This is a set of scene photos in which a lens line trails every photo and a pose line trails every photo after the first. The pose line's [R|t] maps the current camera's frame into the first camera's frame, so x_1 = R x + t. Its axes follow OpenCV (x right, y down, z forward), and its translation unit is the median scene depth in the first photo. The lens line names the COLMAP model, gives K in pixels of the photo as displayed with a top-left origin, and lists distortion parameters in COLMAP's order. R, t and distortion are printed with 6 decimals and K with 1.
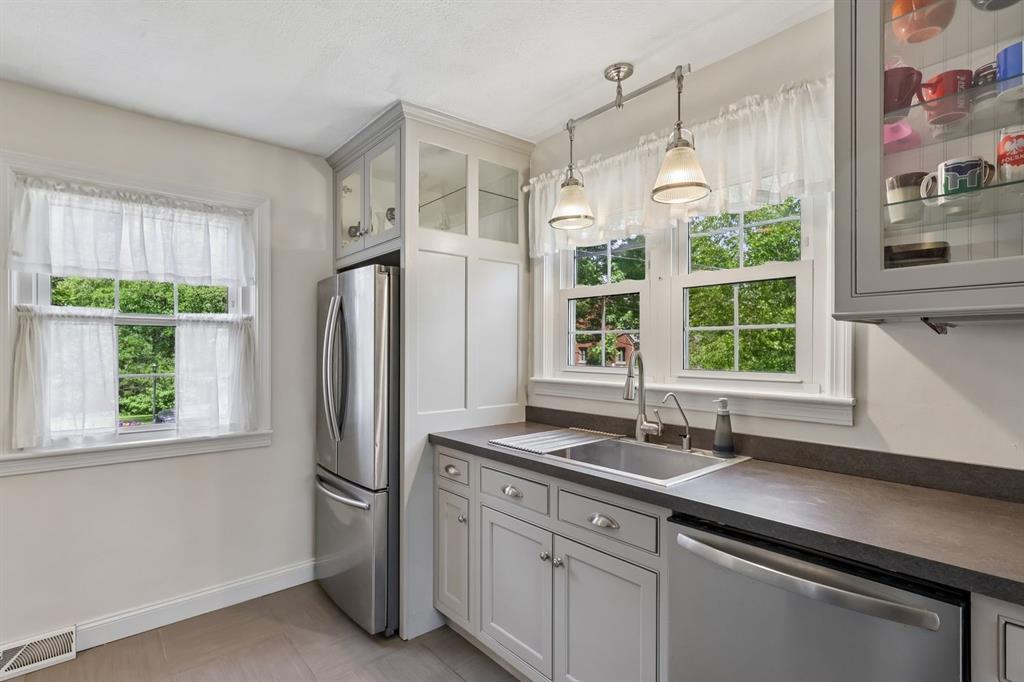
lens RADIAL K [[483.4, 0, 512.0], [0, 483.4, 341.0], [0, 0, 1]] dist [-0.000995, -0.000170]
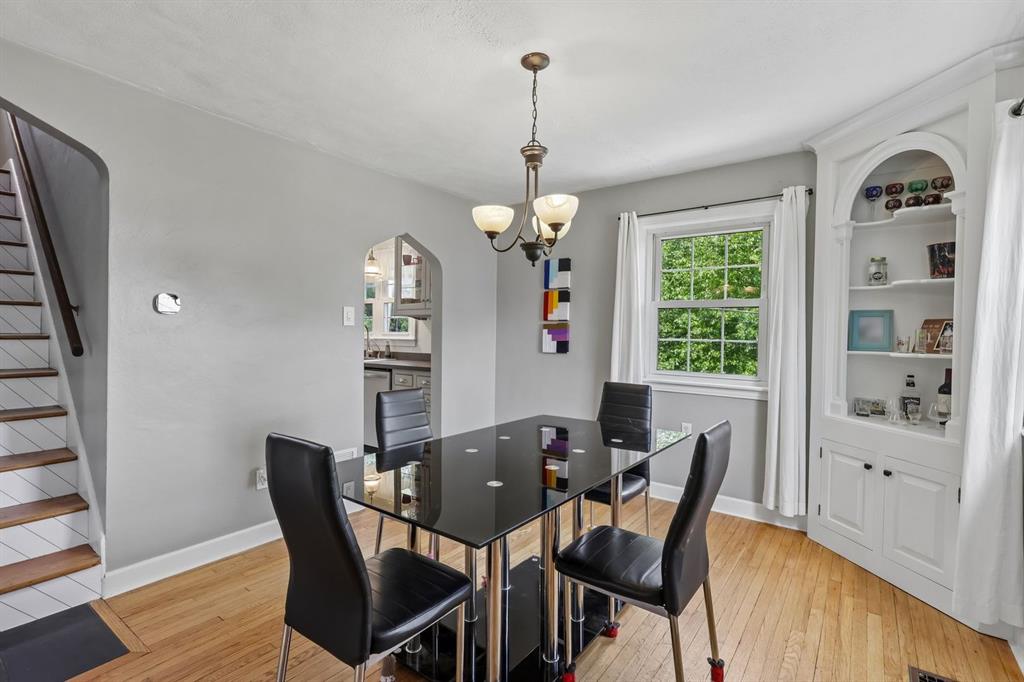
lens RADIAL K [[483.4, 0, 512.0], [0, 483.4, 341.0], [0, 0, 1]] dist [-0.000995, -0.000170]
pose [[0.974971, 0.006750, 0.222231, 0.531054], [-0.010731, 0.999803, 0.016712, 0.066377], [-0.222075, -0.018679, 0.974851, -2.118966]]
